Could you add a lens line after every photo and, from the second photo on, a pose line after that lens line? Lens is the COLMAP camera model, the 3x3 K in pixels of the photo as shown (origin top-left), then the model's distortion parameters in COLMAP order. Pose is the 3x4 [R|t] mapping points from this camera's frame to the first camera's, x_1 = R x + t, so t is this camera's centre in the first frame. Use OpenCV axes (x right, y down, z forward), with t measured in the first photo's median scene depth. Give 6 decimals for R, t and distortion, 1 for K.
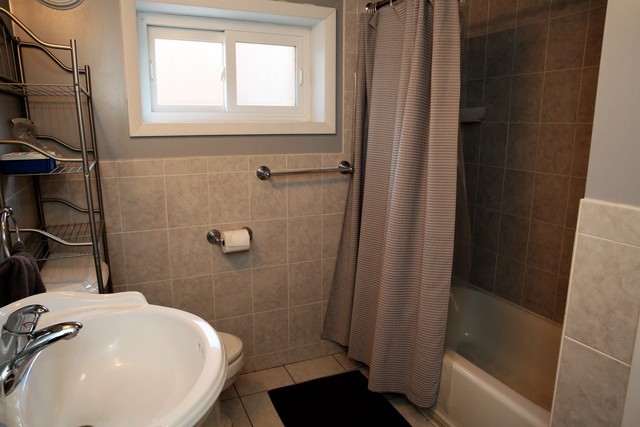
lens RADIAL K [[438.8, 0, 318.8], [0, 438.8, 216.8], [0, 0, 1]] dist [-0.040979, 0.031606]
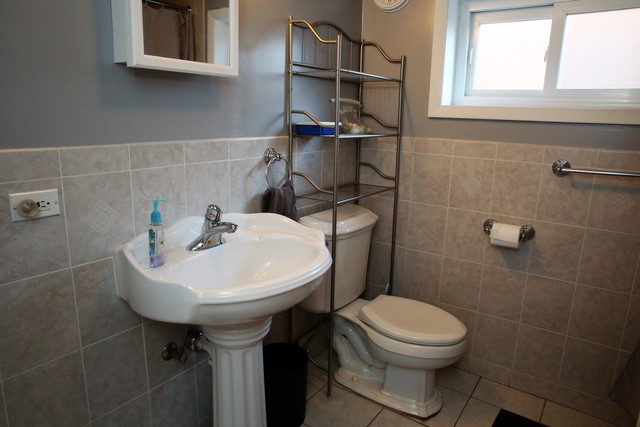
lens RADIAL K [[438.8, 0, 318.1], [0, 438.8, 211.8], [0, 0, 1]] dist [-0.040979, 0.031606]
pose [[0.531579, 0.205024, -0.821820, 0.342906], [-0.208349, 0.972101, 0.107749, -0.010206], [0.820984, 0.113948, 0.559465, 0.154685]]
